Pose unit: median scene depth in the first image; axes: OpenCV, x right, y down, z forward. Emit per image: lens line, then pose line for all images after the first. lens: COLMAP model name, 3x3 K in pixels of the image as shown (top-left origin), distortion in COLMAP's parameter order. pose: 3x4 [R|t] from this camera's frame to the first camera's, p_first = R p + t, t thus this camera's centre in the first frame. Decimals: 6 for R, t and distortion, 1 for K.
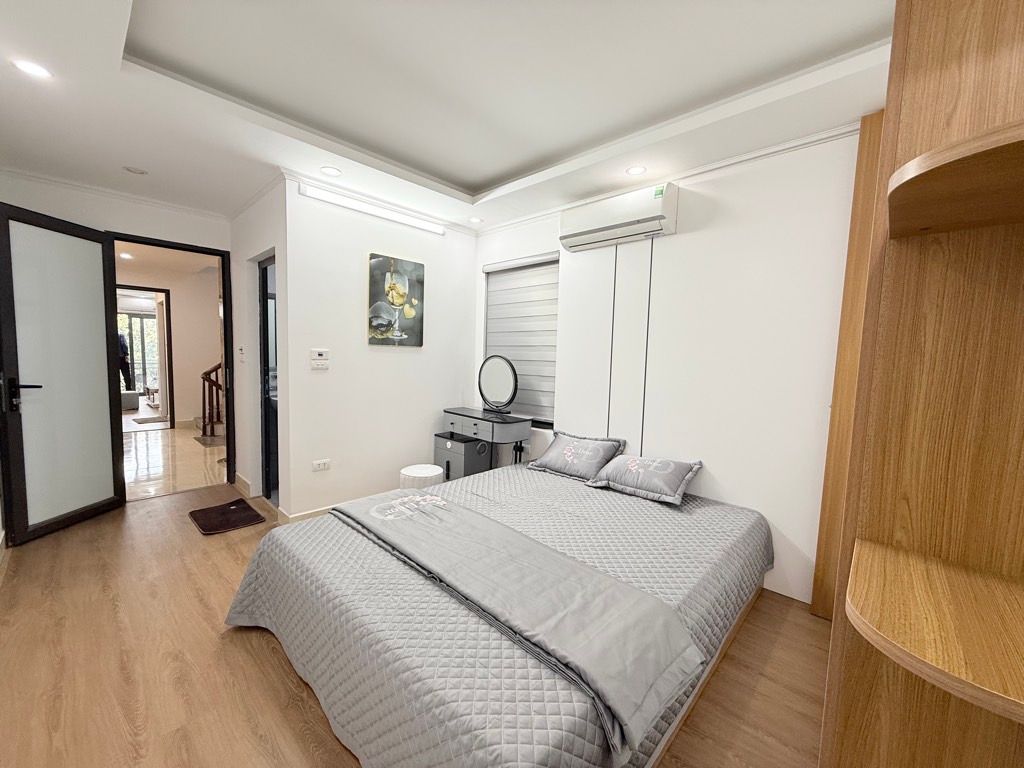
lens RADIAL K [[407.8, 0, 512.2], [0, 407.8, 385.6], [0, 0, 1]] dist [0.001018, -0.000211]
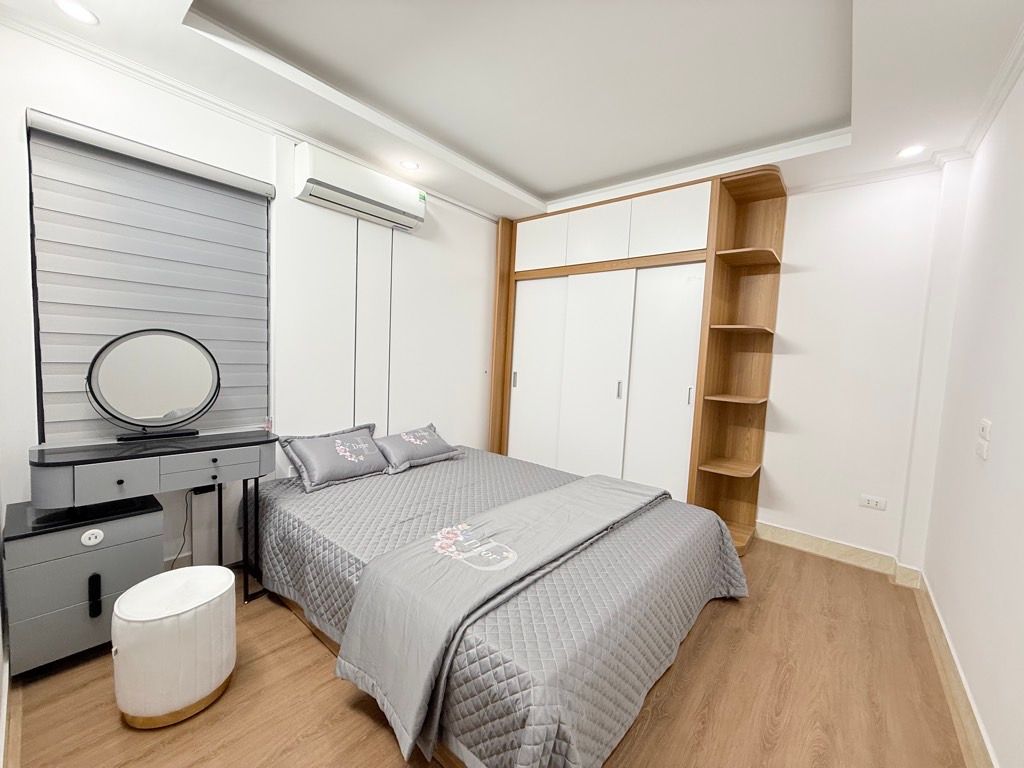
lens RADIAL K [[407.8, 0, 510.1], [0, 407.8, 385.8], [0, 0, 1]] dist [0.001018, -0.000211]
pose [[-0.052558, -0.104624, 0.993122, -1.184302], [0.029478, 0.993901, 0.106266, -0.090367], [-0.998183, 0.034860, -0.049153, 1.169528]]
